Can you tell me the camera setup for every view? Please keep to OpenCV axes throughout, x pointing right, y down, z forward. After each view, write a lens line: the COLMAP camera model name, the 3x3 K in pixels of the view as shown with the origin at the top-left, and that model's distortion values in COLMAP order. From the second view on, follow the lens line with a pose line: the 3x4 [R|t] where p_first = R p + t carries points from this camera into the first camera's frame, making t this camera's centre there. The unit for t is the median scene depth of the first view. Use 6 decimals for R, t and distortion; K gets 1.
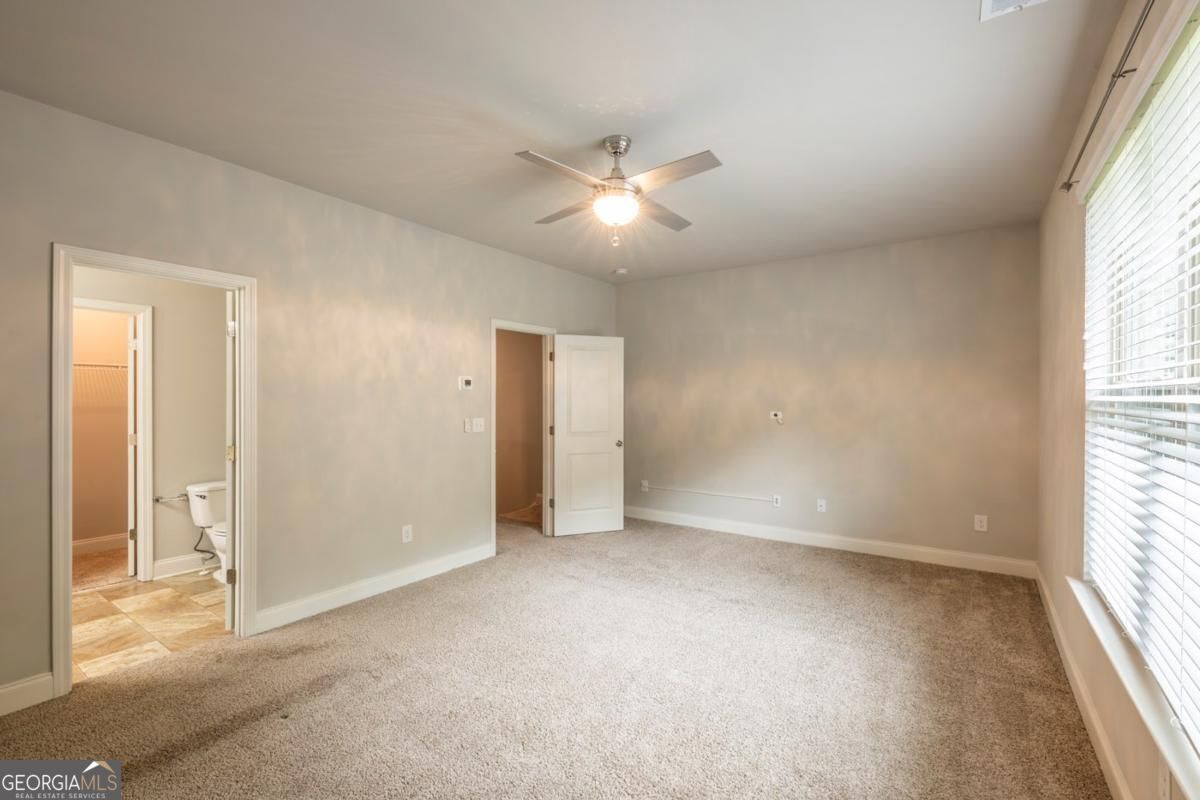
lens RADIAL K [[520.8, 0, 593.7], [0, 520.8, 400.2], [0, 0, 1]] dist [0.000657, -0.000962]
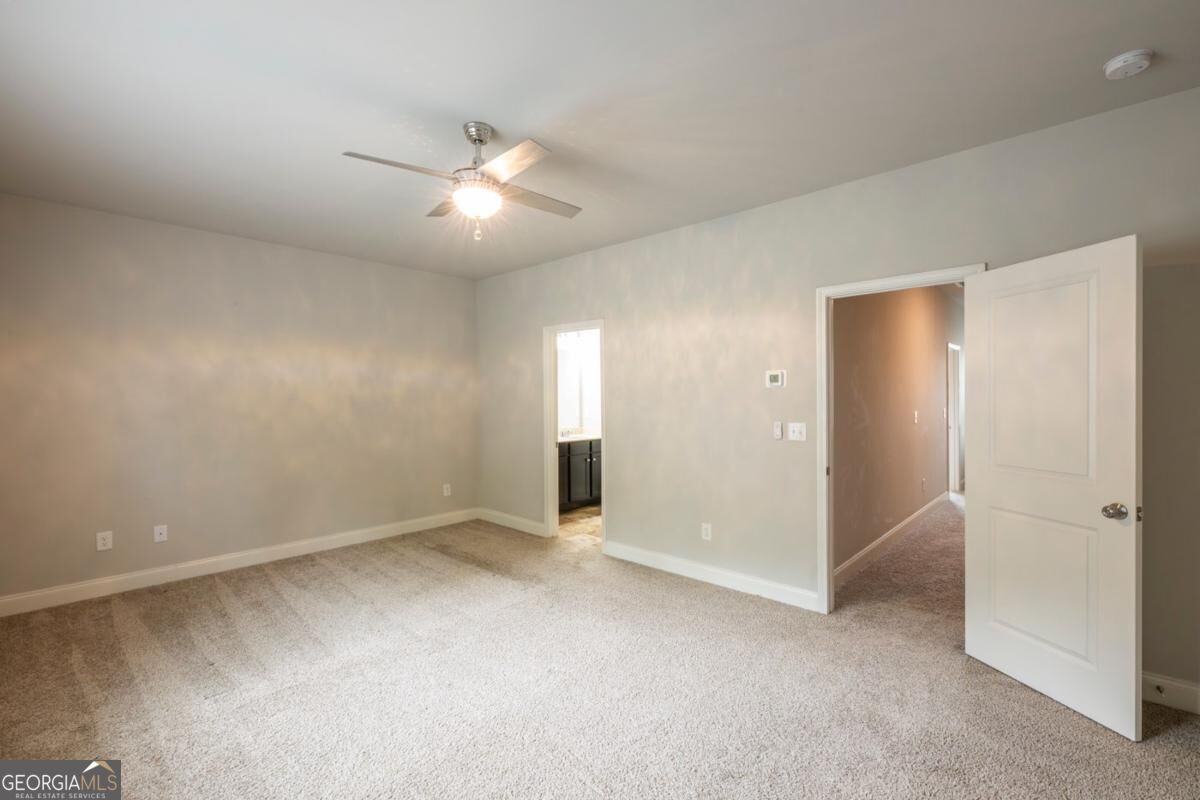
lens RADIAL K [[520.8, 0, 598.6], [0, 520.8, 402.9], [0, 0, 1]] dist [0.000657, -0.000962]
pose [[-0.117949, 0.012086, -0.992946, 0.626010], [0.003699, 0.999924, 0.011731, -0.005521], [0.993013, -0.002290, -0.117985, 0.858154]]
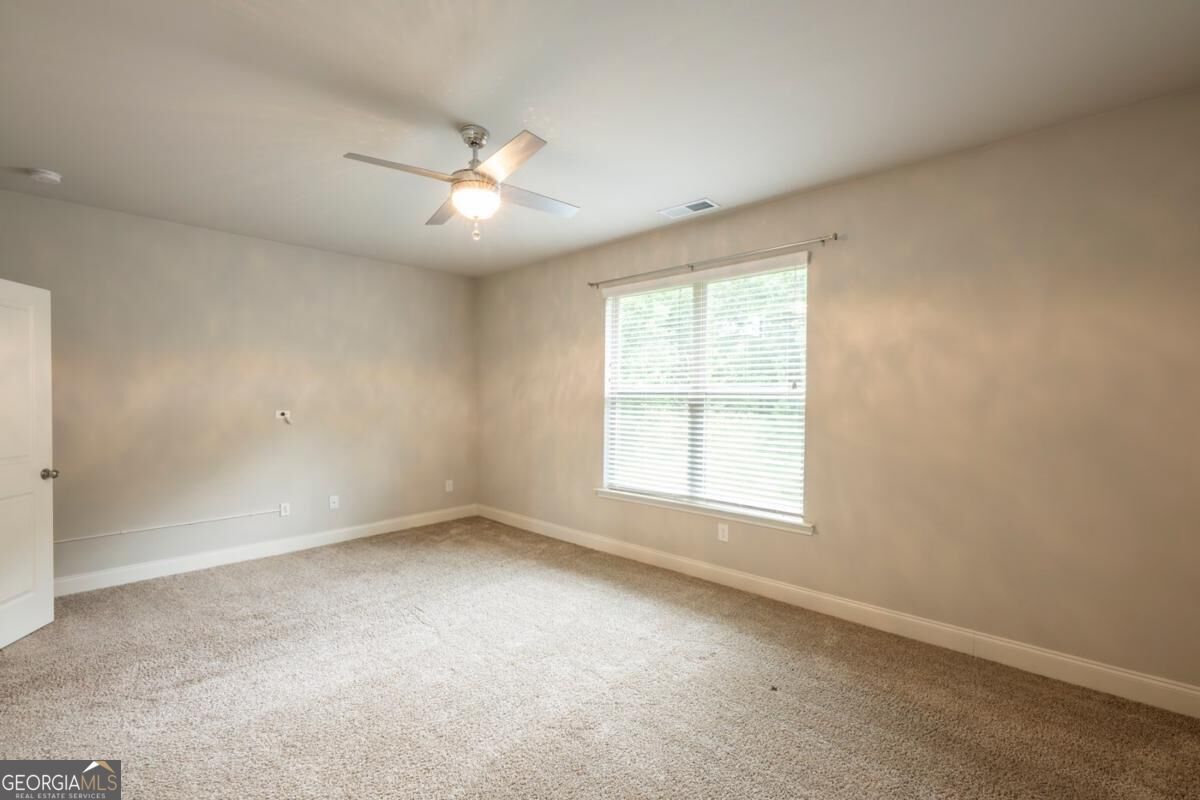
lens RADIAL K [[554.9, 0, 575.4], [0, 554.9, 397.1], [0, 0, 1]] dist [0.015006, -0.000236]
pose [[0.144669, -0.005204, 0.989466, -0.637139], [0.001058, 0.999986, 0.005105, -0.005795], [-0.989480, 0.000308, 0.144673, 0.439571]]
